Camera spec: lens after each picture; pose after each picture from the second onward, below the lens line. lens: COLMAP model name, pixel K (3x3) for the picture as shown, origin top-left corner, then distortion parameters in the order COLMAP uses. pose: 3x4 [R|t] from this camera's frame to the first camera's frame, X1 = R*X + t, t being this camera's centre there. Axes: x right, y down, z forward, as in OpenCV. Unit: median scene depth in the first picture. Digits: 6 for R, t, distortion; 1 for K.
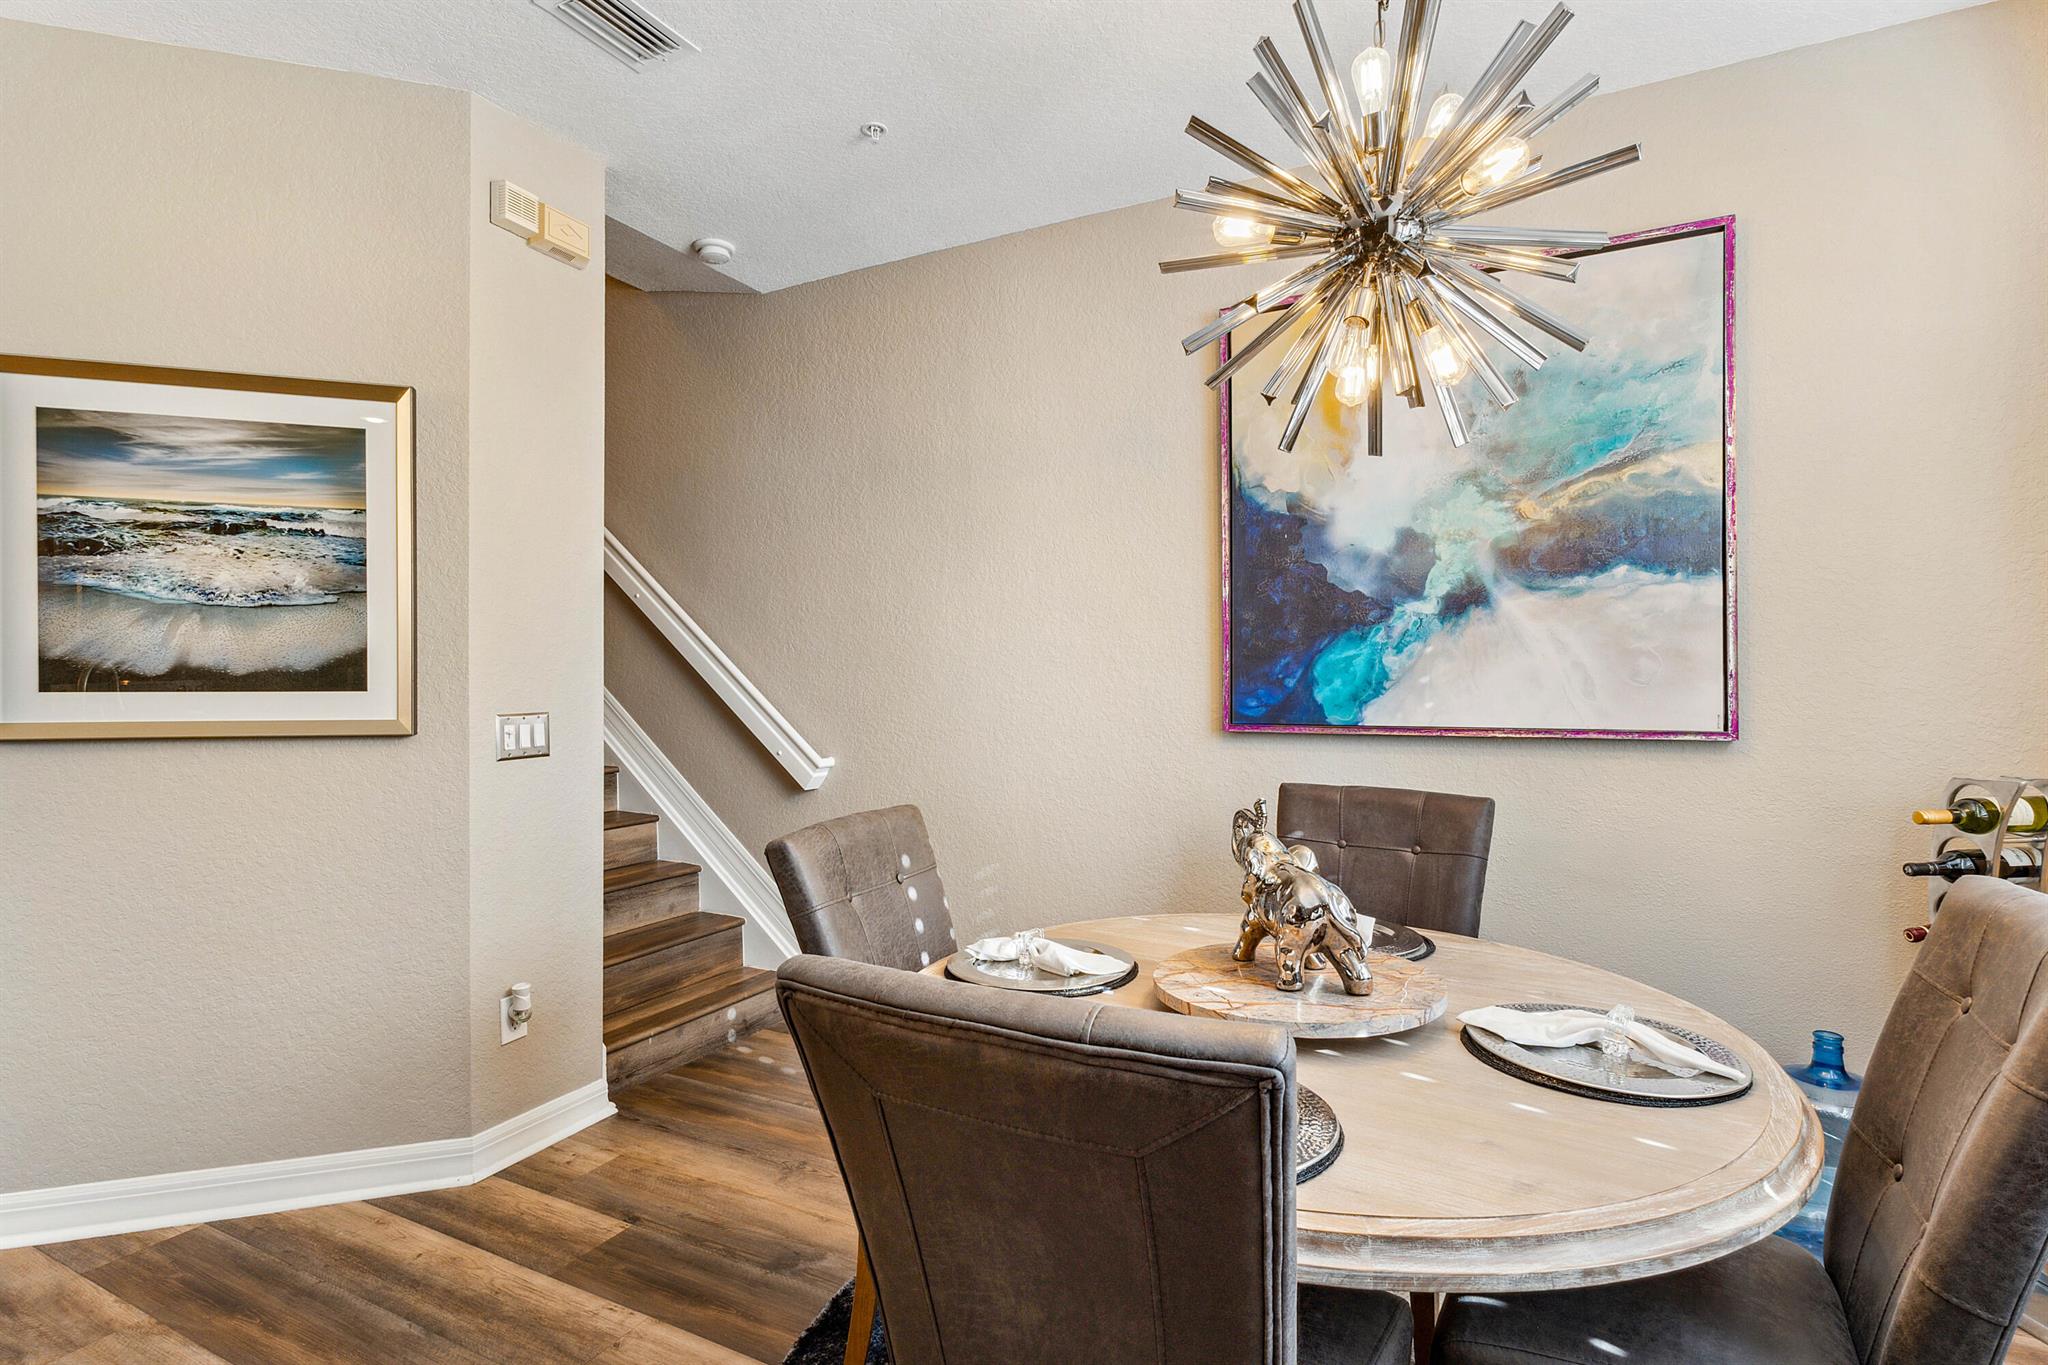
lens RADIAL K [[994.8, 0, 1030.0], [0, 994.8, 688.9], [0, 0, 1]] dist [0.009797, -0.002322]
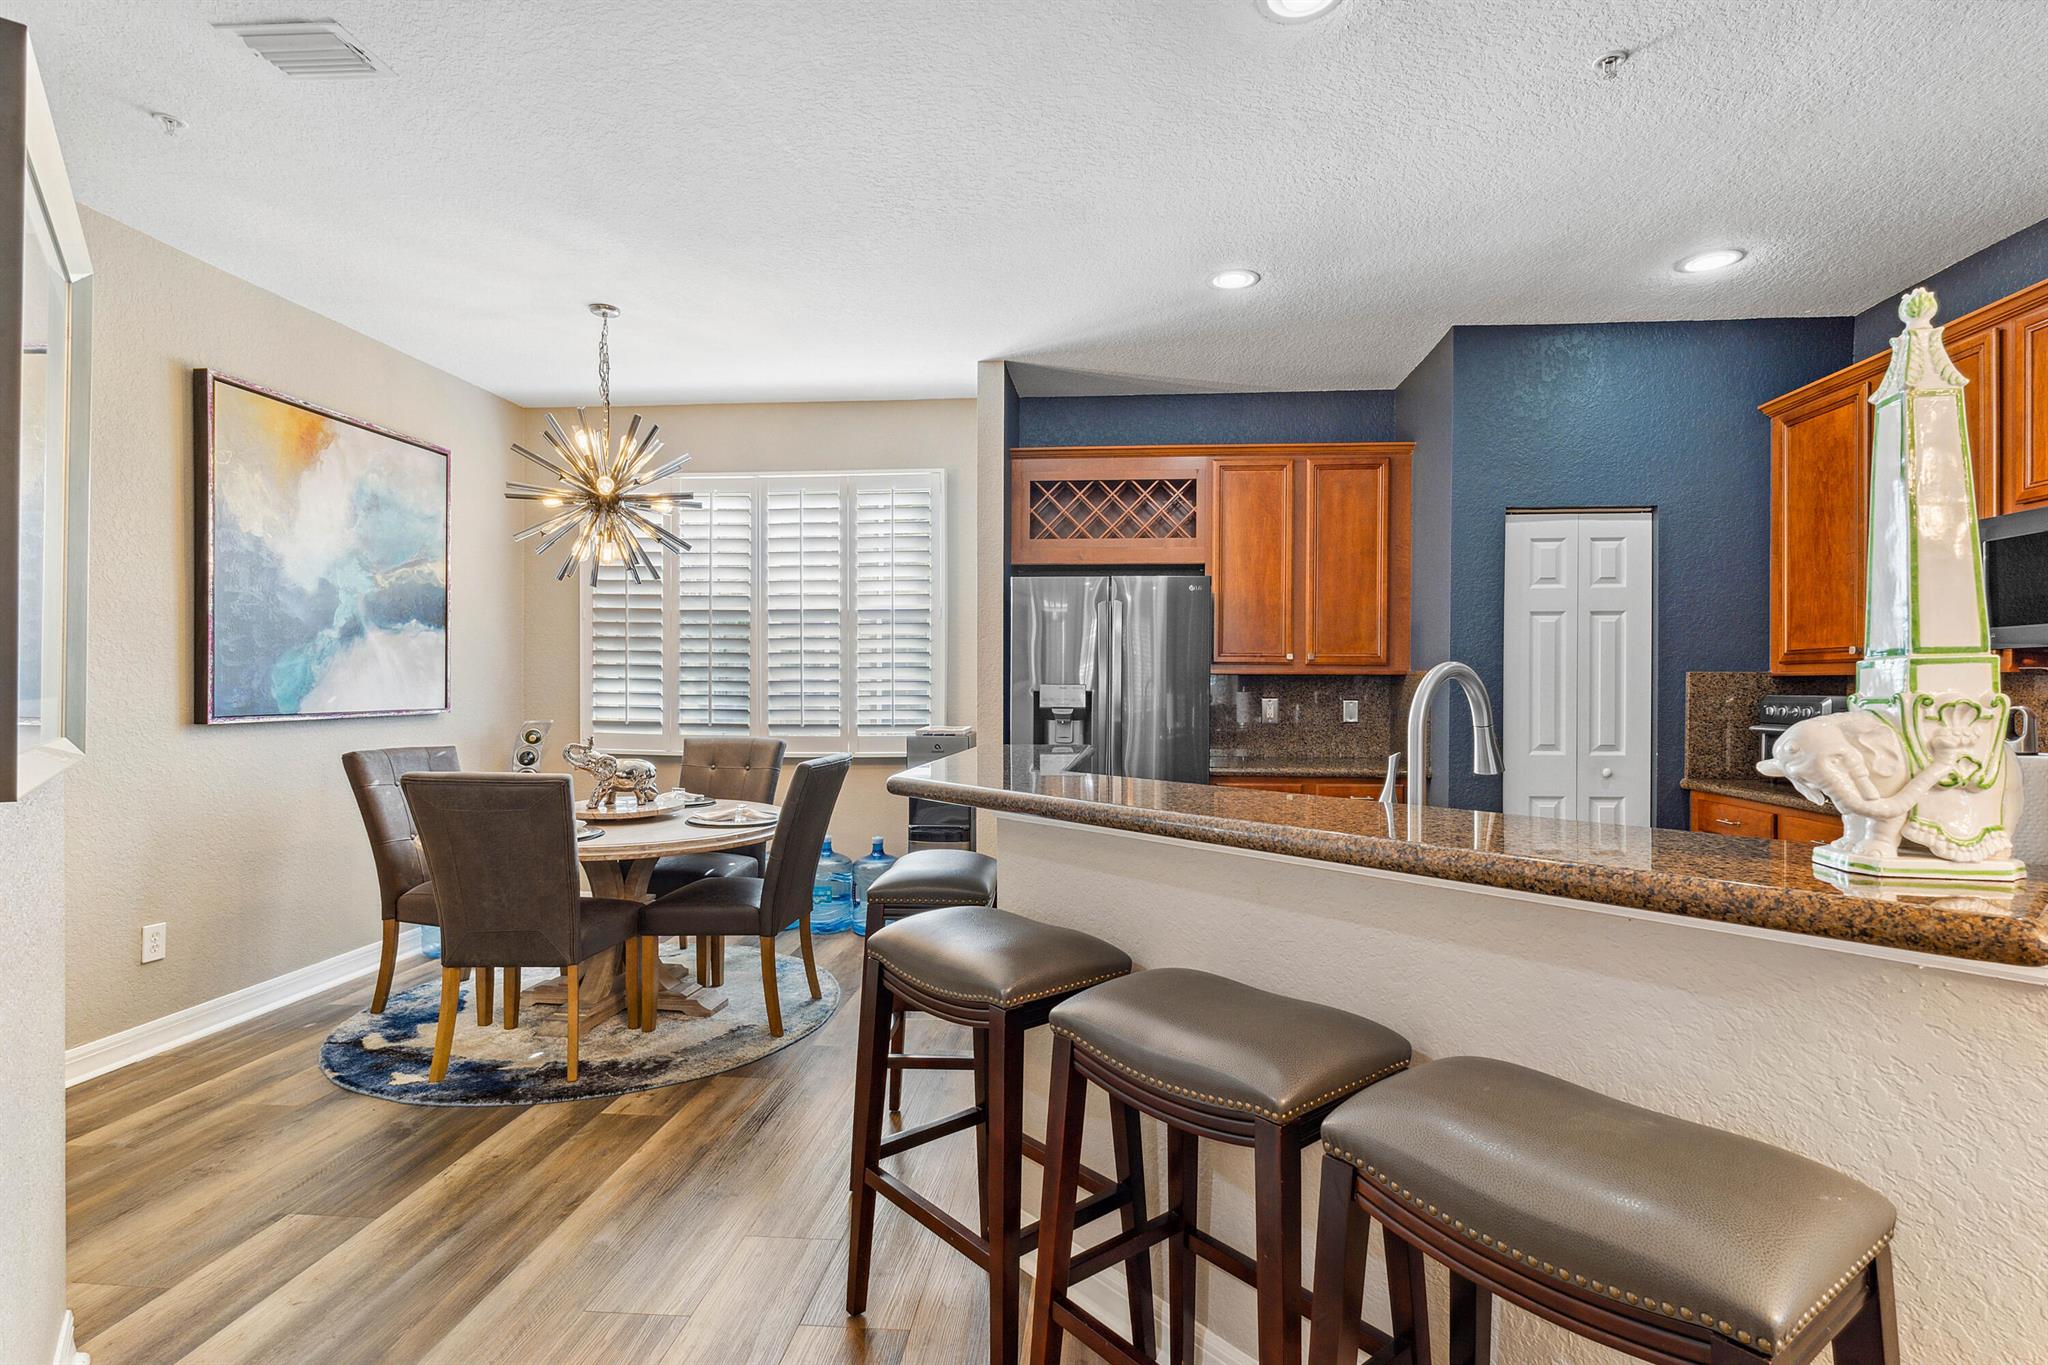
lens RADIAL K [[994.8, 0, 1031.5], [0, 994.8, 684.4], [0, 0, 1]] dist [0.009797, -0.002322]
pose [[-0.368416, -0.000554, 0.929661, -1.566631], [-0.000605, 1.000000, 0.000357, -0.006951], [-0.929661, -0.000431, -0.368416, 0.645694]]
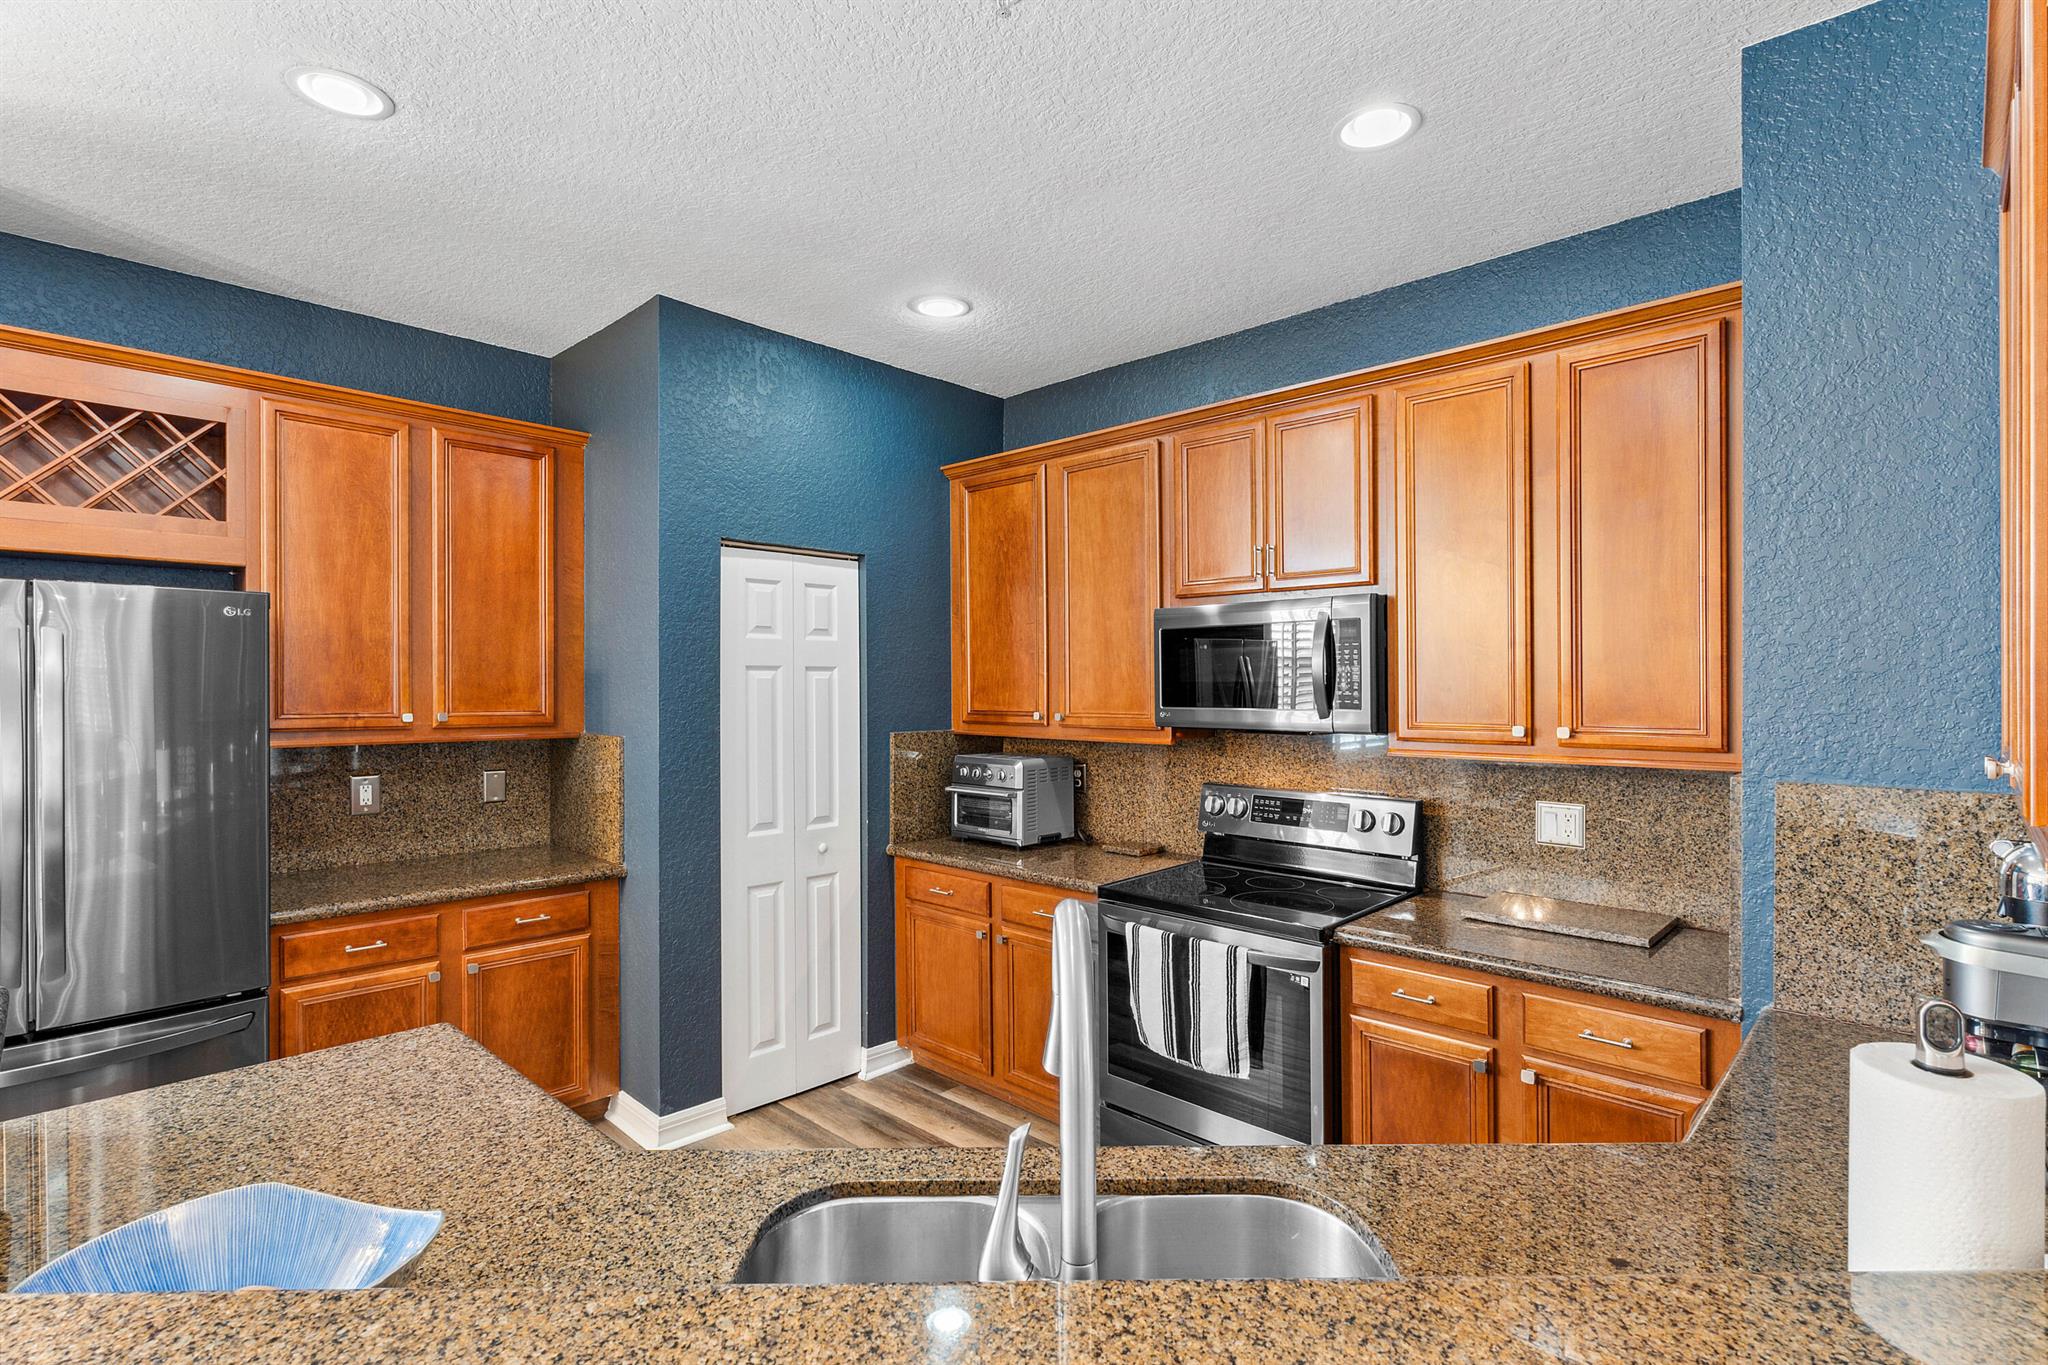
lens RADIAL K [[994.8, 0, 1033.1], [0, 994.8, 689.7], [0, 0, 1]] dist [0.009797, -0.002322]
pose [[-0.955414, 0.000015, 0.295270, -1.114893], [0.001897, 0.999980, 0.006087, -0.103372], [-0.295264, 0.006376, -0.955395, 0.466169]]
